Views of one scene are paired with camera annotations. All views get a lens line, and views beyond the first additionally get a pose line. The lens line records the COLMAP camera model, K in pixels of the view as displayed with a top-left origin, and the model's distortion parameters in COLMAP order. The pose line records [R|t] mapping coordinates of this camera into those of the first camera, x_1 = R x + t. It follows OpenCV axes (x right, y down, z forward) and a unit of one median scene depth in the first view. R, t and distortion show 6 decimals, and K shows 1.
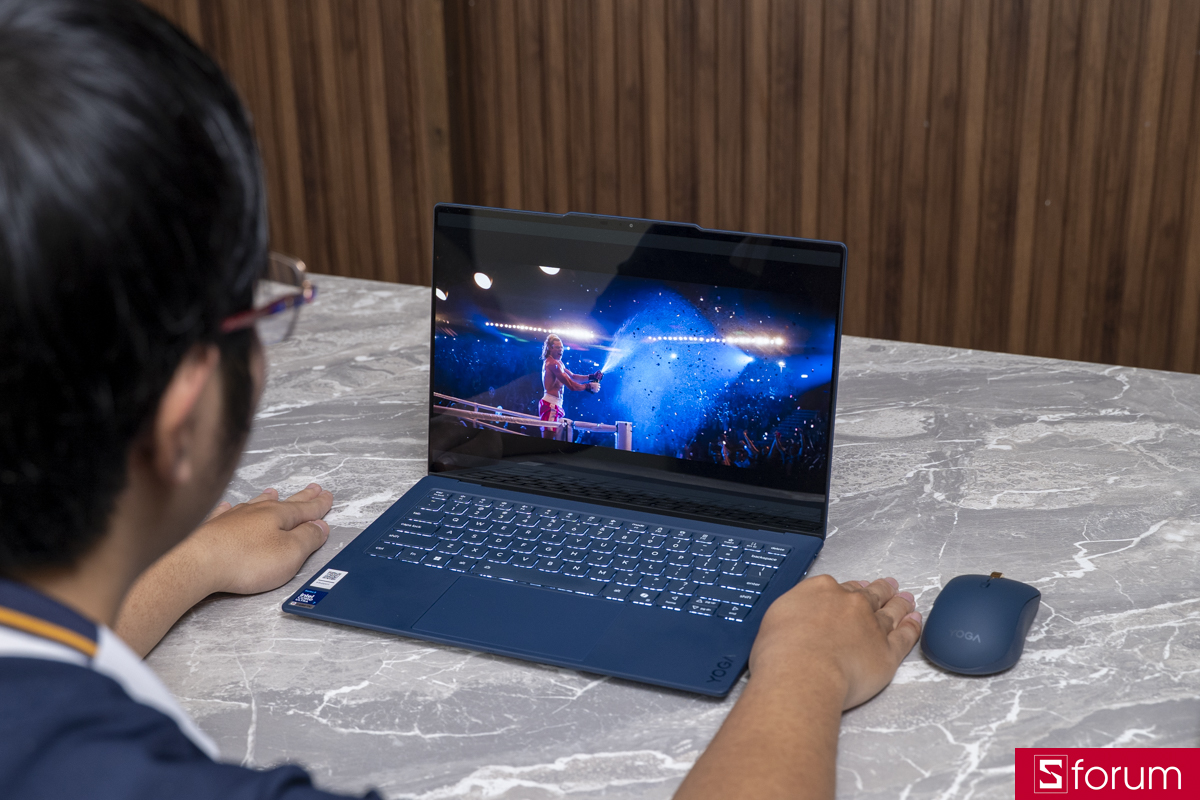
lens RADIAL K [[1812.5, 0, 600.0], [0, 1812.5, 400.0], [0, 0, 1]] dist [-0.056240, -0.027271]
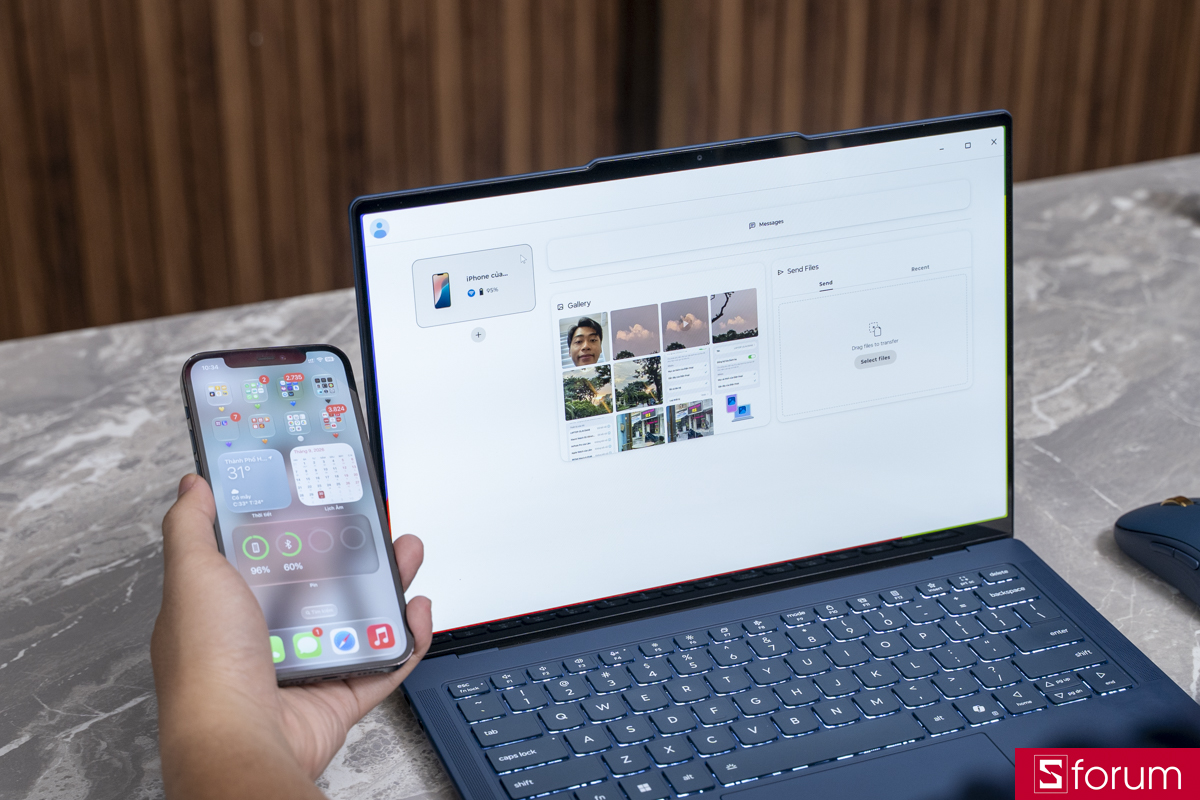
lens RADIAL K [[2182.8, 0, 600.0], [0, 2182.8, 400.0], [0, 0, 1]] dist [0.002993, 0.041162]
pose [[0.728546, -0.289775, 0.620687, -0.435126], [0.249691, 0.956115, 0.153293, -0.123830], [-0.637868, 0.043299, 0.768928, 0.409053]]
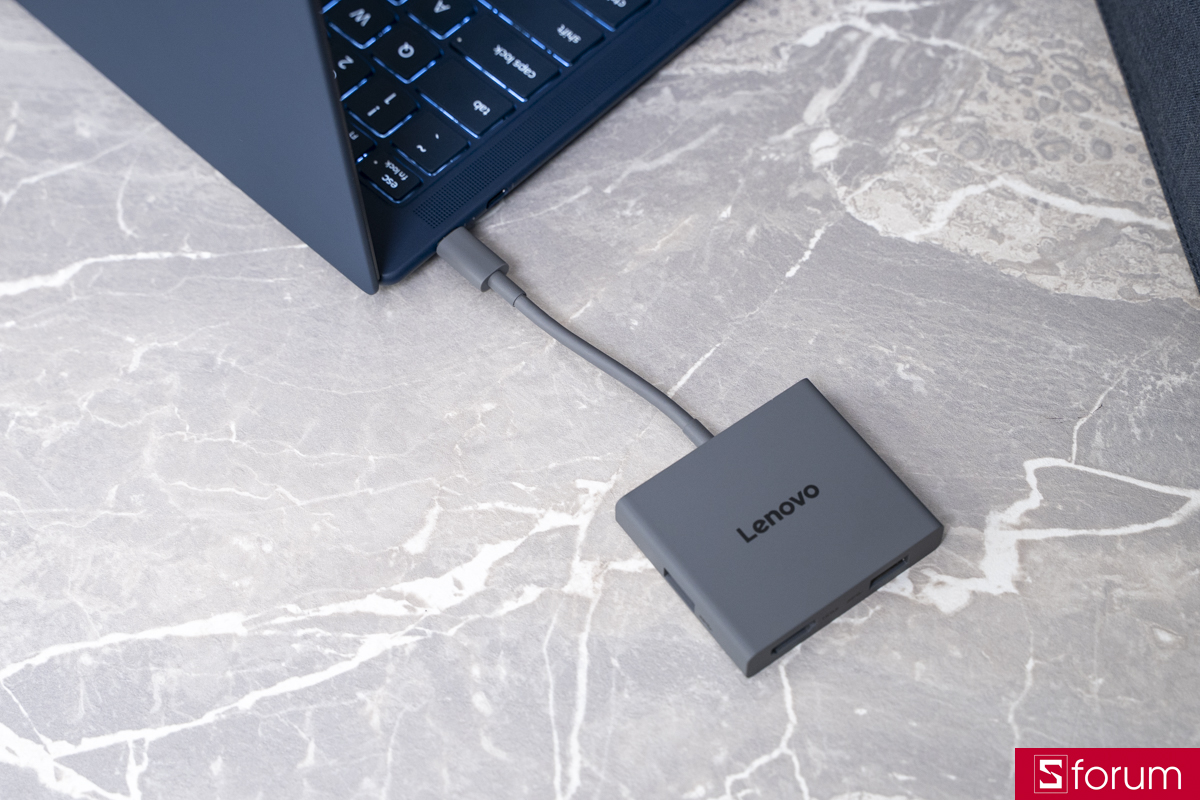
lens RADIAL K [[2182.8, 0, 600.0], [0, 2182.8, 400.0], [0, 0, 1]] dist [0.002993, 0.041162]
pose [[0.939520, 0.303994, -0.157767, 0.221684], [-0.143544, 0.767733, 0.624485, -0.185024], [0.310963, -0.564069, 0.764936, 0.560865]]
